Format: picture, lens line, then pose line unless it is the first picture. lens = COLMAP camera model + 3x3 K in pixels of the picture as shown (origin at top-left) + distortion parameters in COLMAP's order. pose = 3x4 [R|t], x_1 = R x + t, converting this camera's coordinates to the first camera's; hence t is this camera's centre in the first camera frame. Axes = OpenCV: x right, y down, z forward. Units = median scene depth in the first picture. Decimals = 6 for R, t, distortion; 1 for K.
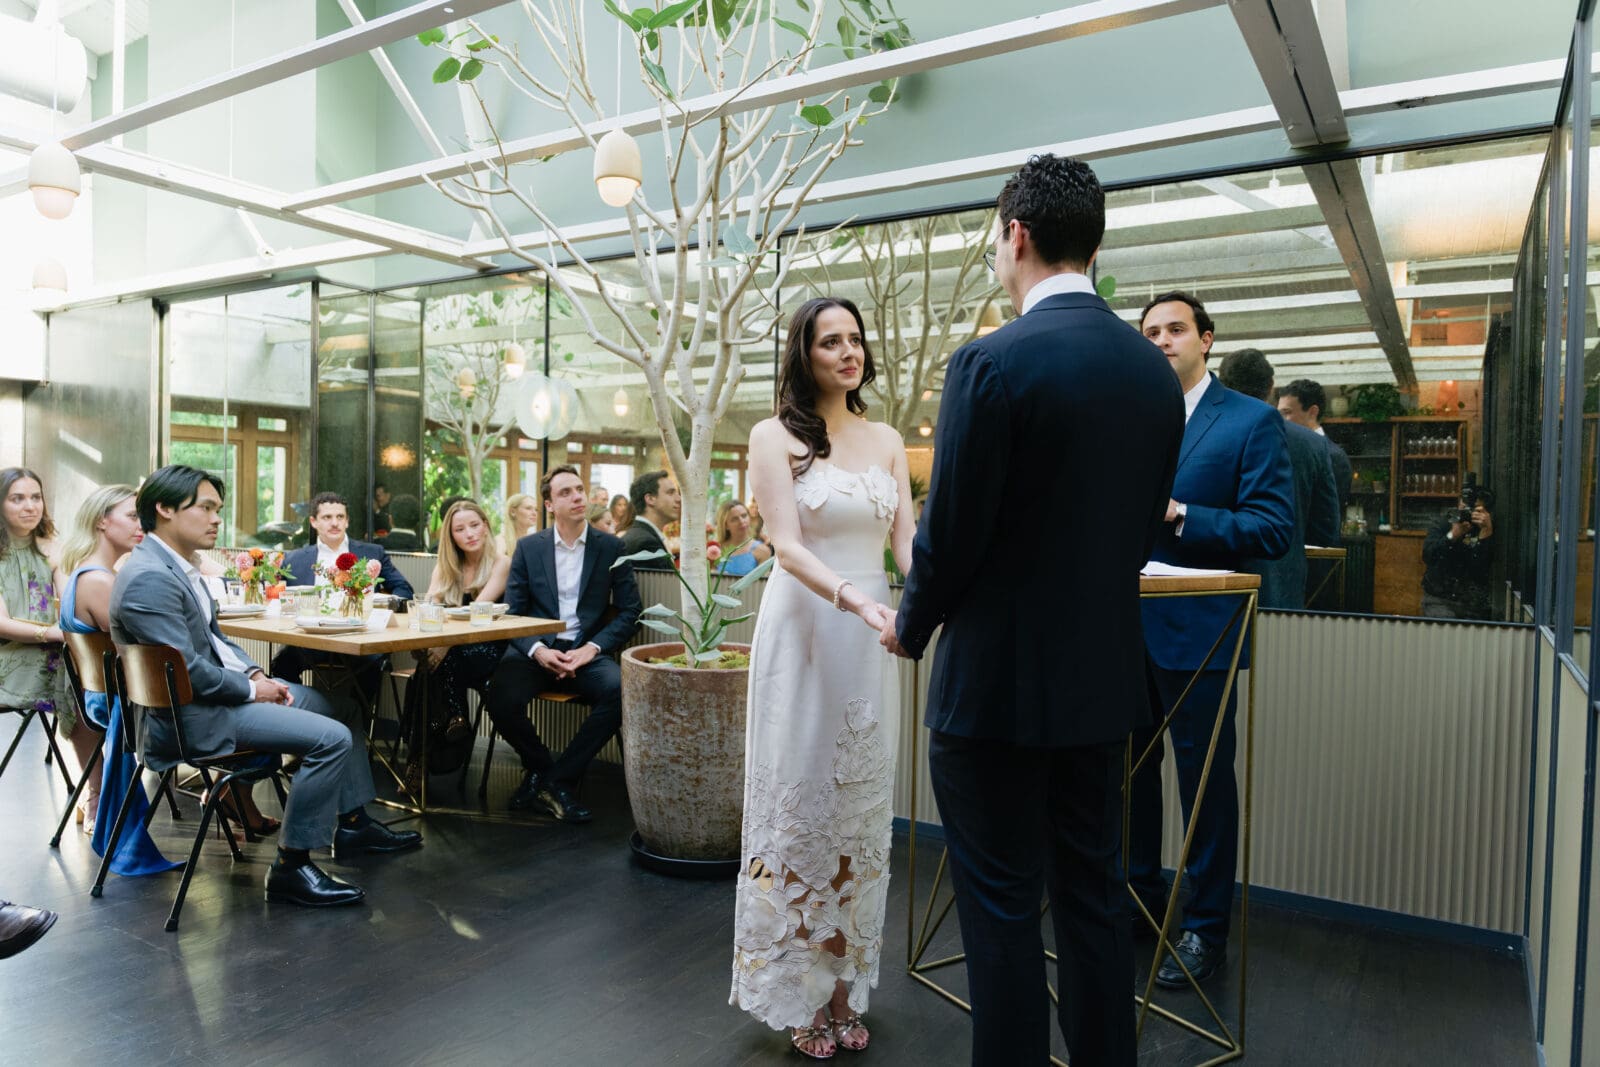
lens RADIAL K [[1068.4, 0, 779.5], [0, 1068.4, 536.6], [0, 0, 1]] dist [0.005652, 0.001098]
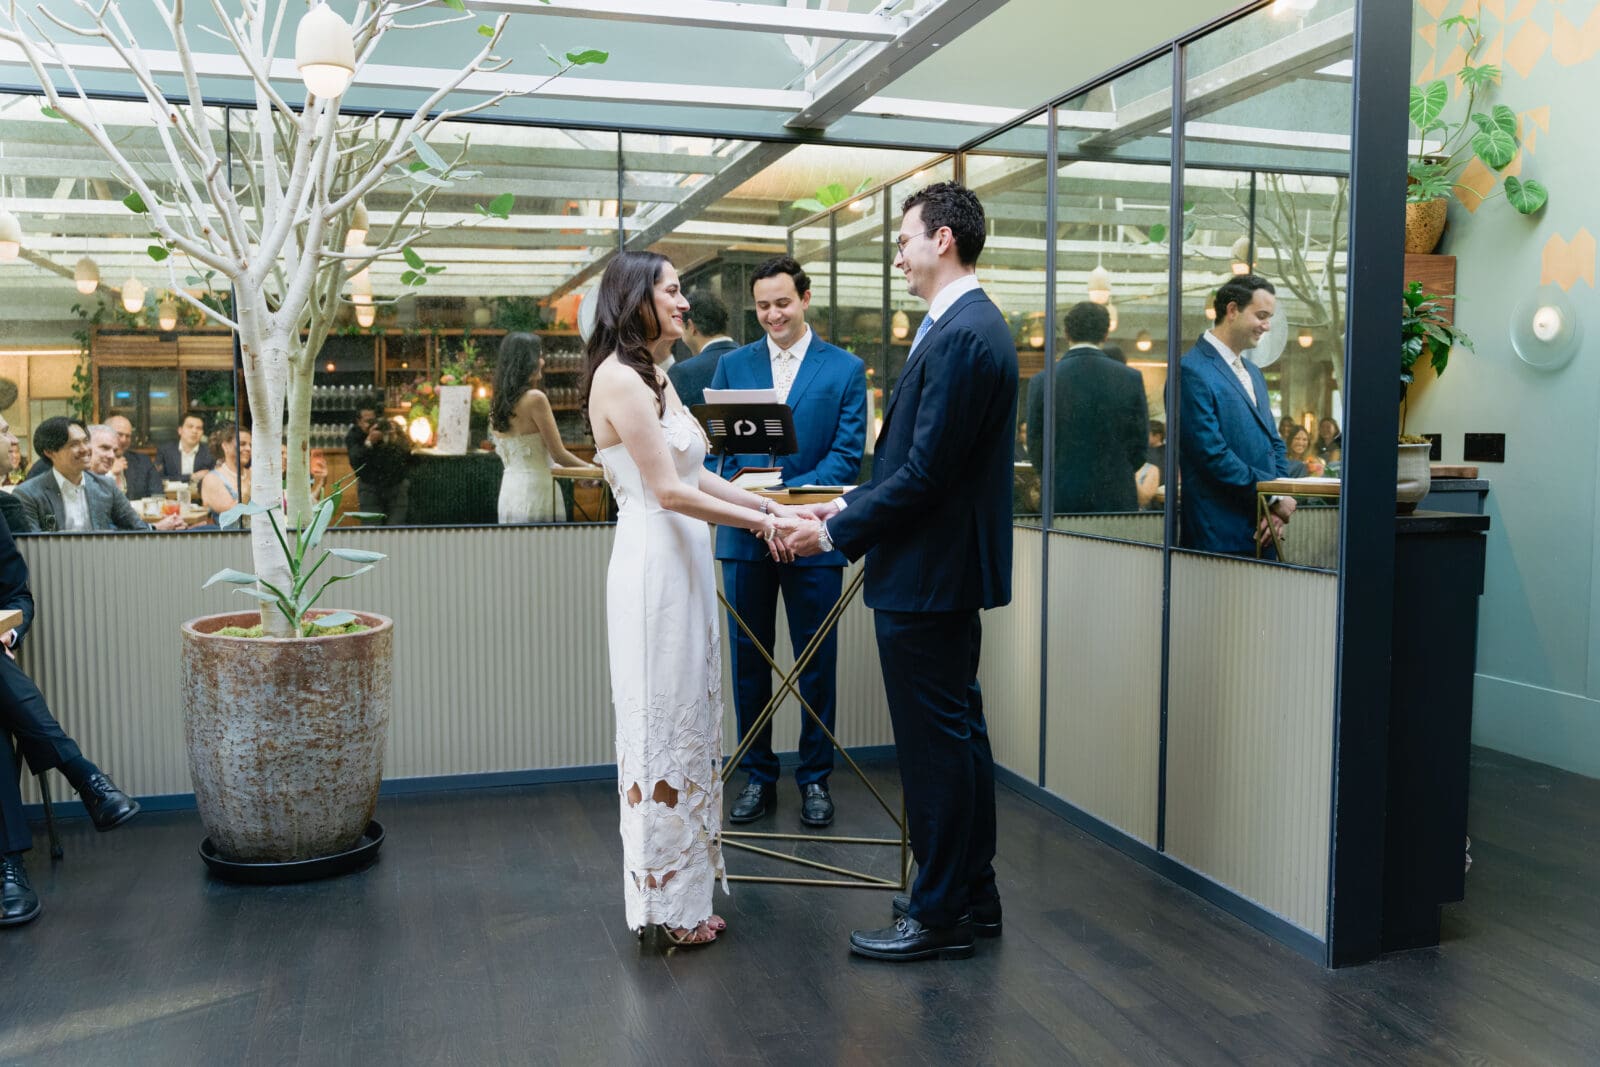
lens RADIAL K [[1186.5, 0, 843.4], [0, 1186.5, 514.6], [0, 0, 1]] dist [0.015718, 0.009381]
pose [[0.700103, -0.073027, 0.710297, -0.464616], [0.037118, 0.997134, 0.065932, -0.021972], [-0.713076, -0.019795, 0.700807, 0.030706]]
